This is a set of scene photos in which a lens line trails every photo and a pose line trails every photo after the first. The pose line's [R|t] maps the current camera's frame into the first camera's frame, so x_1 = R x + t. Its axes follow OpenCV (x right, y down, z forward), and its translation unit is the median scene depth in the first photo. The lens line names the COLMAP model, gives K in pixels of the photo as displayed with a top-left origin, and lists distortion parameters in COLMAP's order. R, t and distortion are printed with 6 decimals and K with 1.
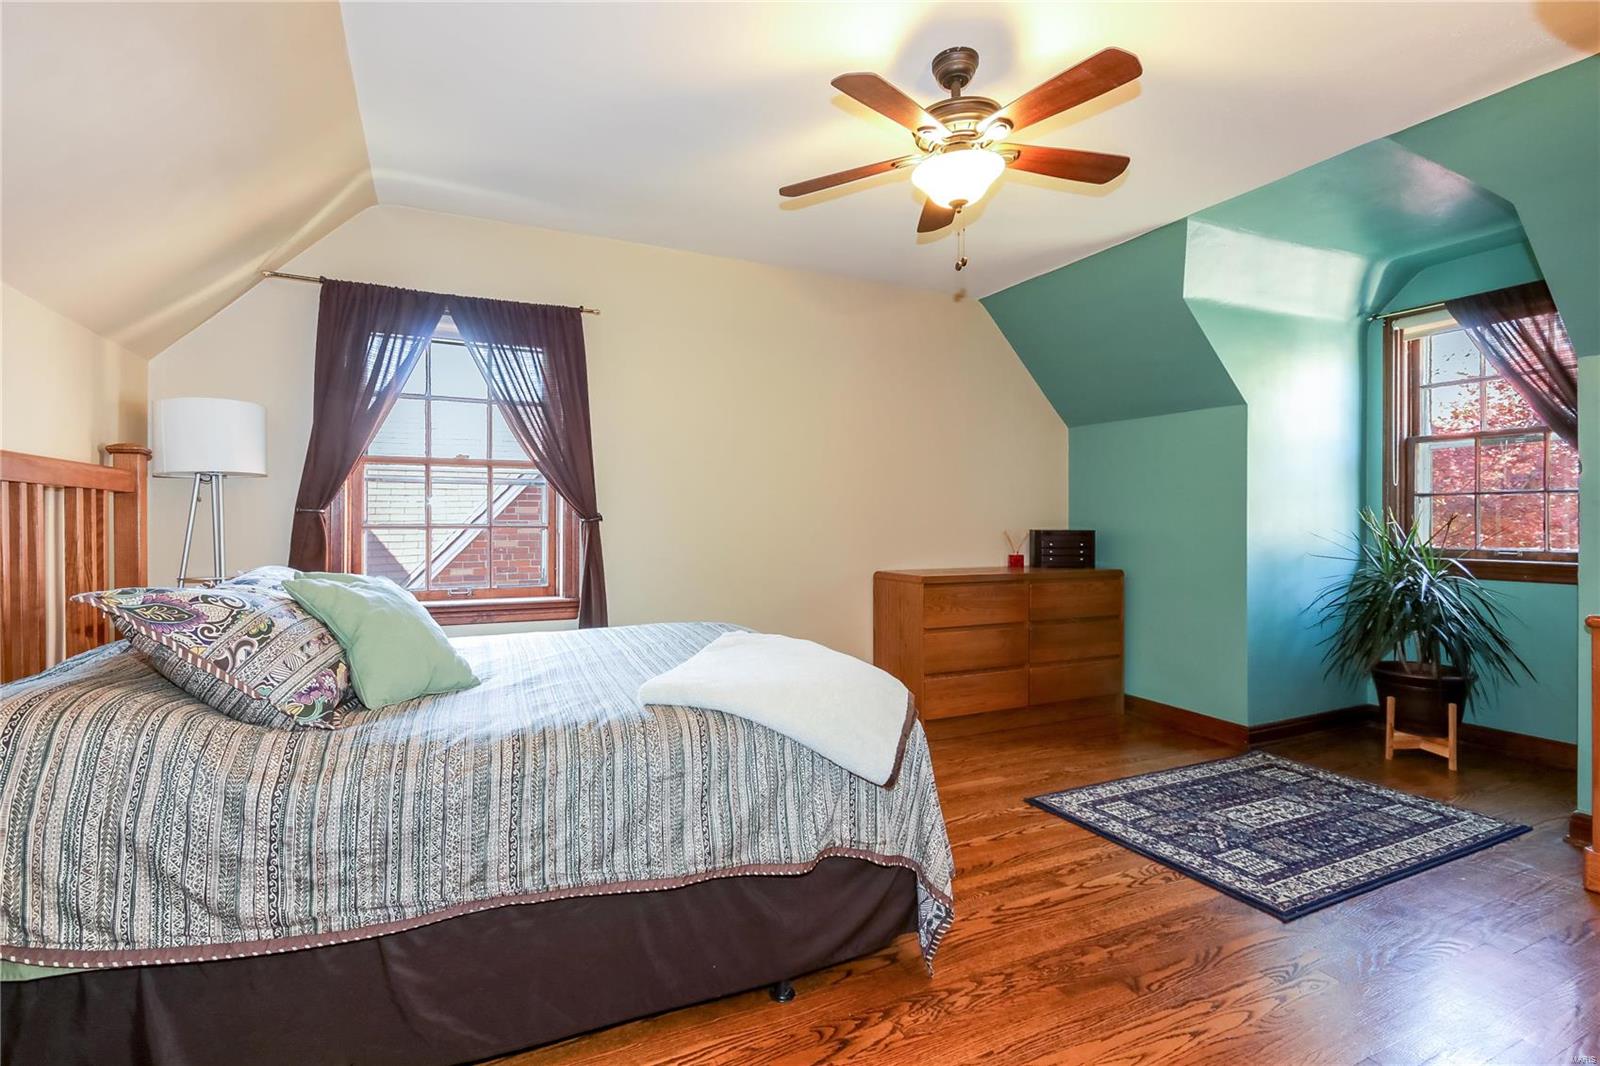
lens RADIAL K [[746.3, 0, 784.5], [0, 746.3, 528.5], [0, 0, 1]] dist [0.020011, -0.013243]
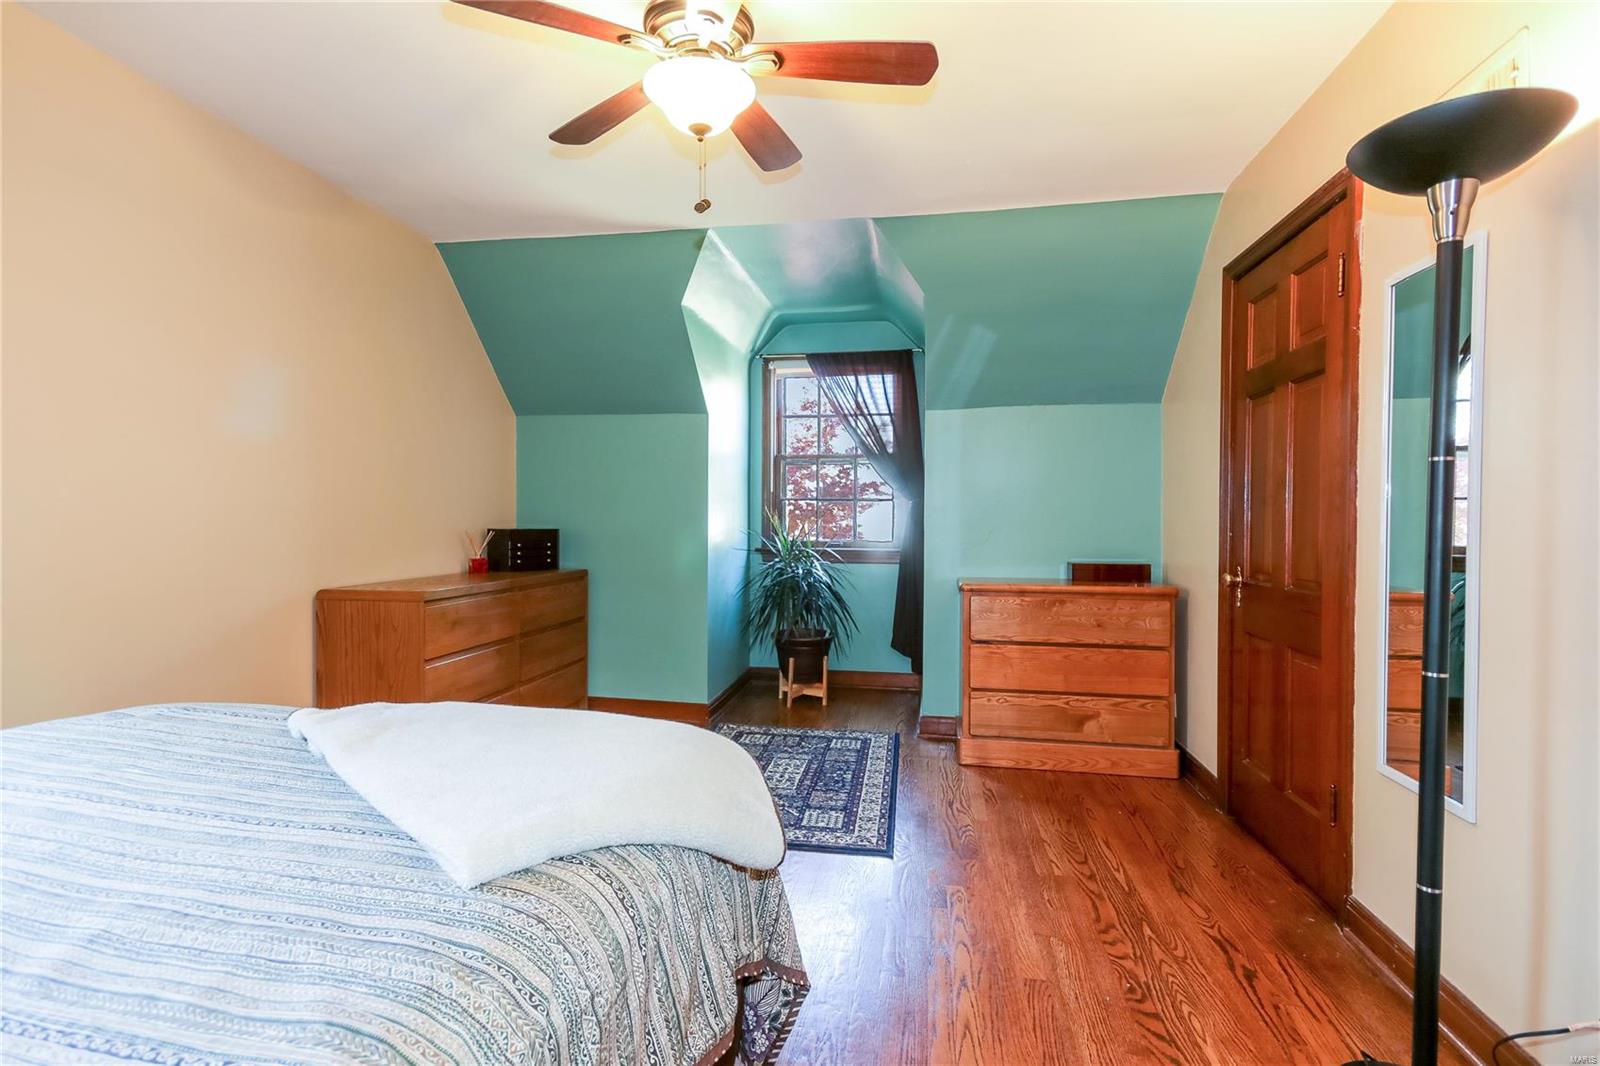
lens RADIAL K [[753.2, 0, 796.7], [0, 753.2, 531.4], [0, 0, 1]] dist [0.018832, -0.000100]
pose [[0.572122, -0.010947, 0.820096, -0.258186], [0.006277, 0.999940, 0.008968, -0.001490], [-0.820145, 0.000016, 0.572156, 0.292212]]
